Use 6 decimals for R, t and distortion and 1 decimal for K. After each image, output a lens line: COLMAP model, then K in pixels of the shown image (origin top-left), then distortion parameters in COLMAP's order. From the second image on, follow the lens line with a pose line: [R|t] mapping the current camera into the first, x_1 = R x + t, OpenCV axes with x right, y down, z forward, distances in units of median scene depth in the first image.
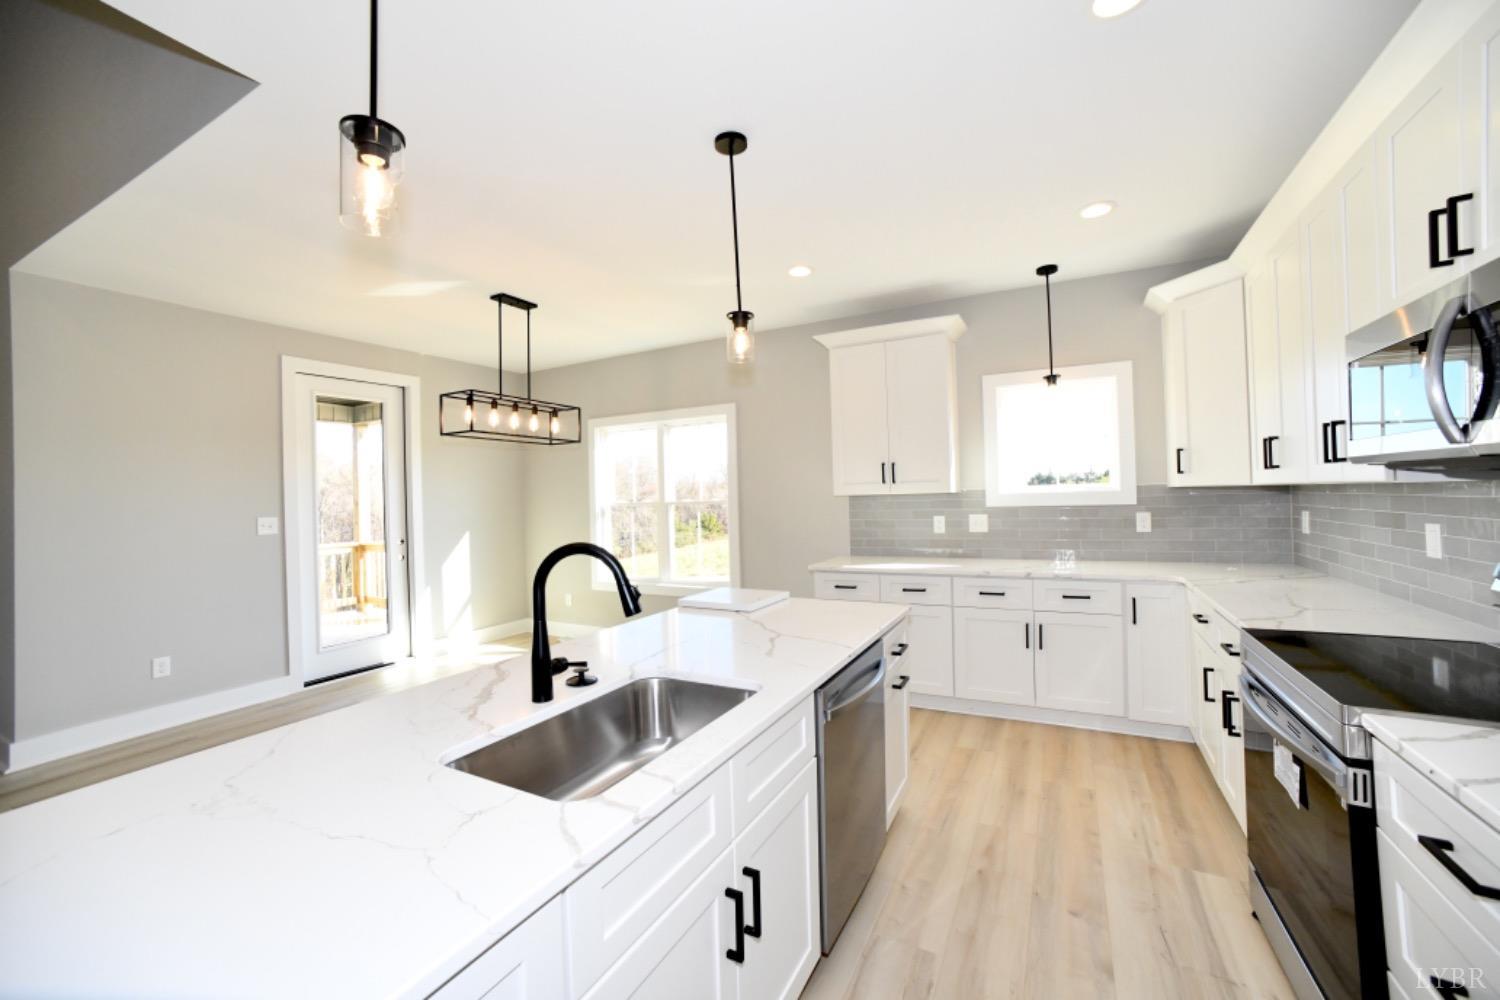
lens RADIAL K [[597.7, 0, 752.6], [0, 597.7, 492.0], [0, 0, 1]] dist [-0.069907, 0.031087]
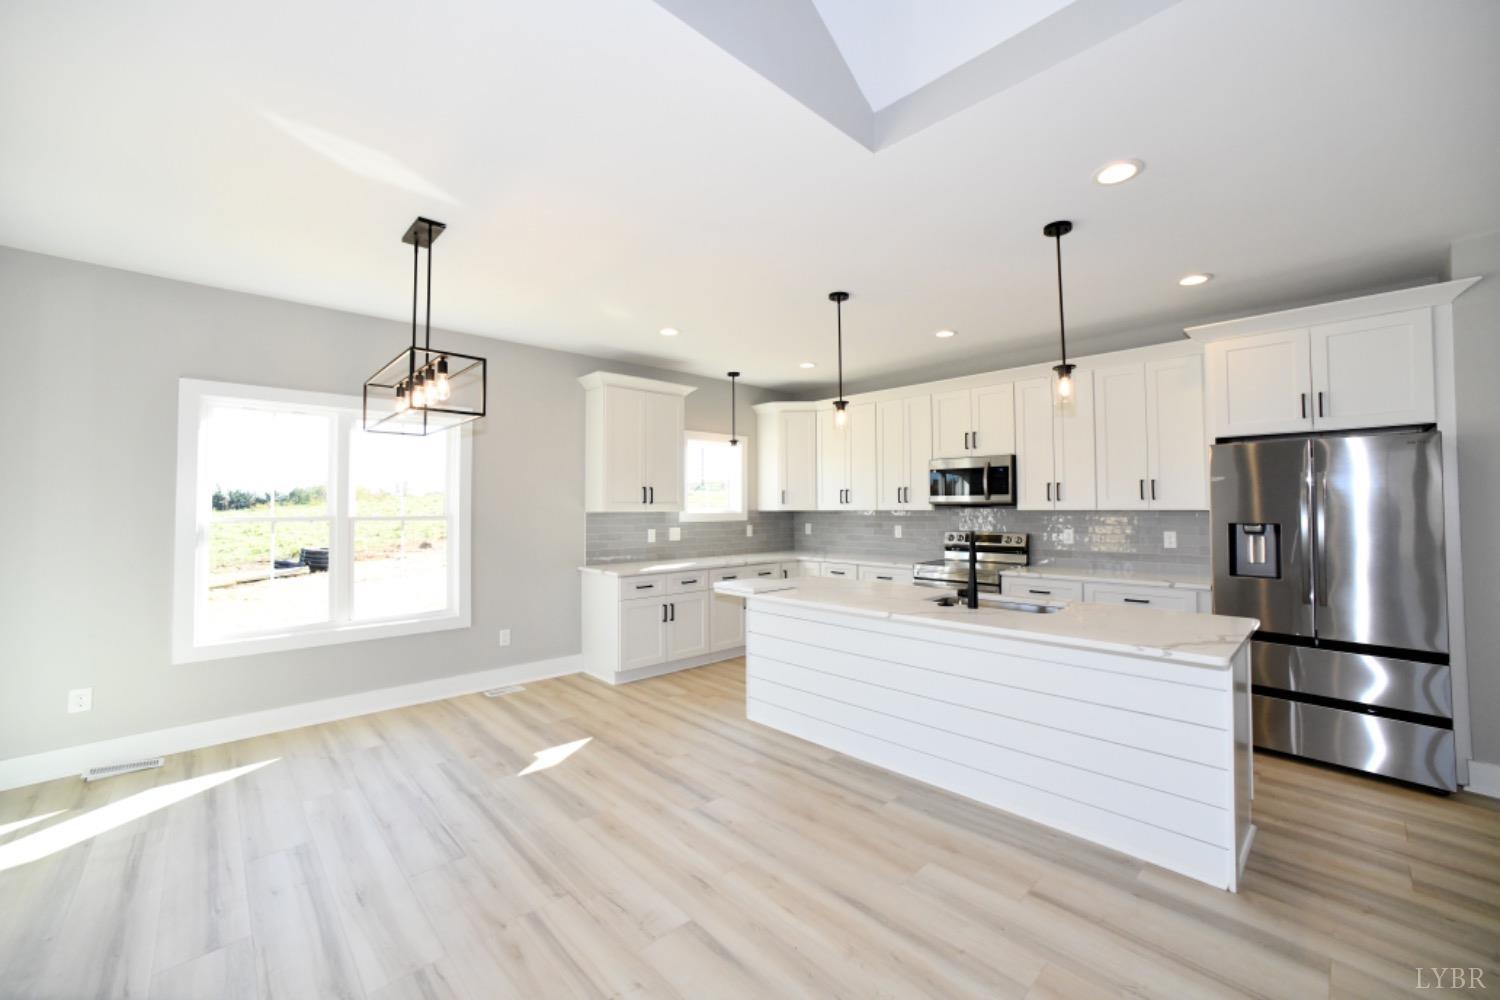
lens RADIAL K [[597.7, 0, 752.6], [0, 597.7, 492.0], [0, 0, 1]] dist [-0.069907, 0.031087]
pose [[0.312019, 0.050254, 0.948746, -1.021151], [-0.010840, 0.998723, -0.049336, 0.024121], [-0.950014, 0.005110, 0.312166, 0.435028]]
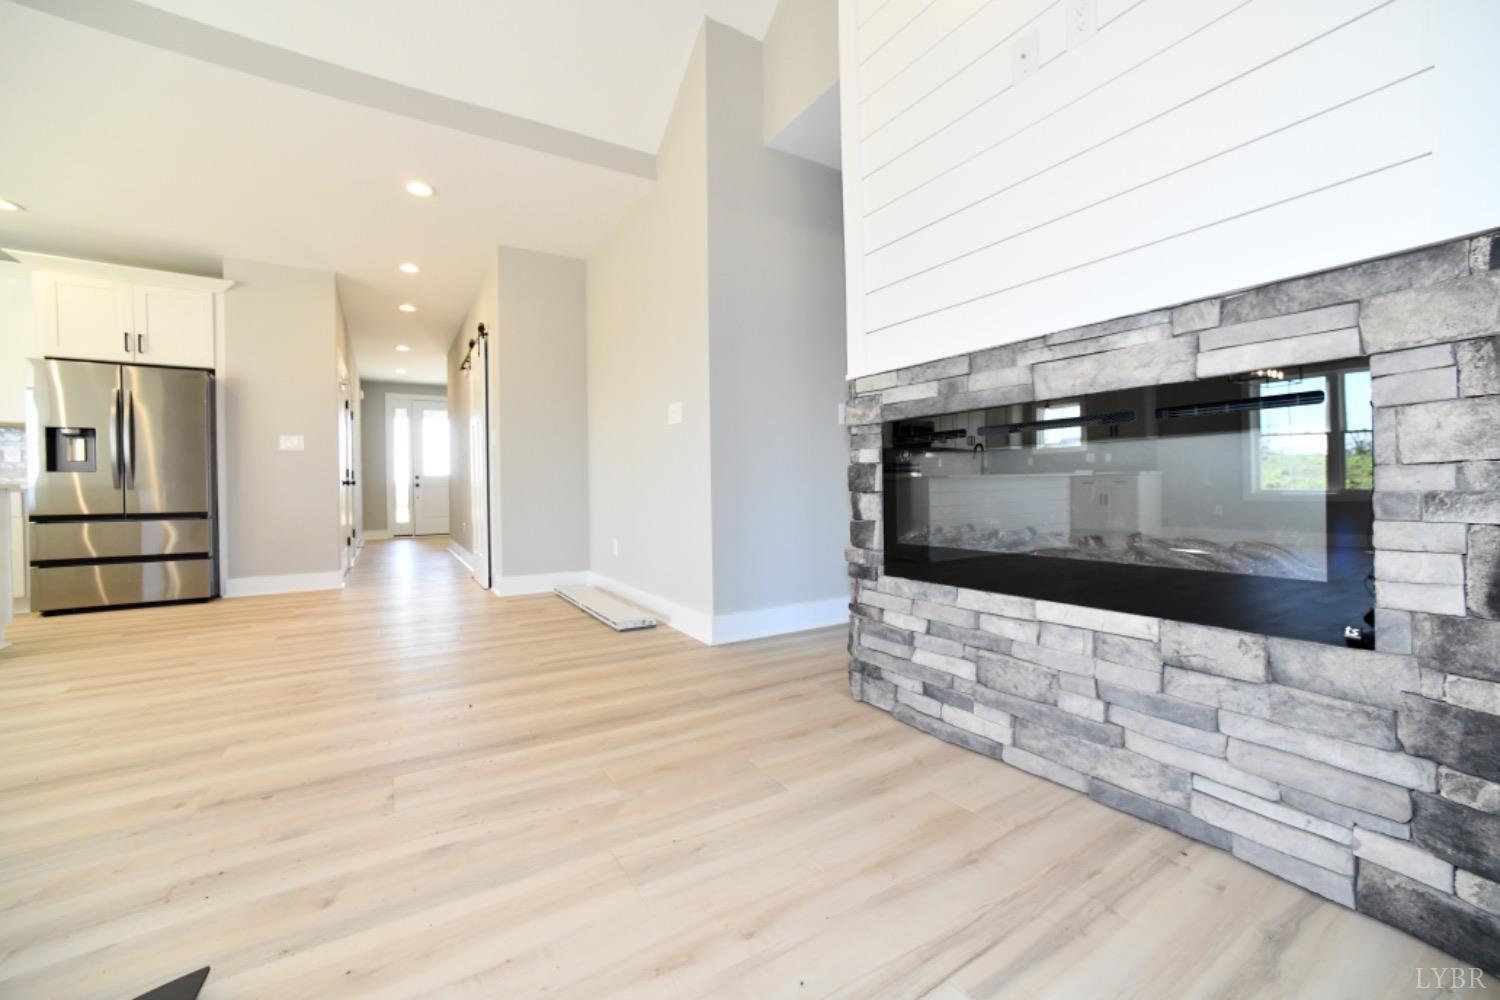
lens RADIAL K [[603.6, 0, 752.1], [0, 603.6, 492.1], [0, 0, 1]] dist [-0.073377, 0.033098]
pose [[-0.865508, 0.036640, 0.499554, -1.601330], [0.035765, 0.999296, -0.011328, 0.203369], [-0.499617, 0.008062, -0.866209, 0.285063]]
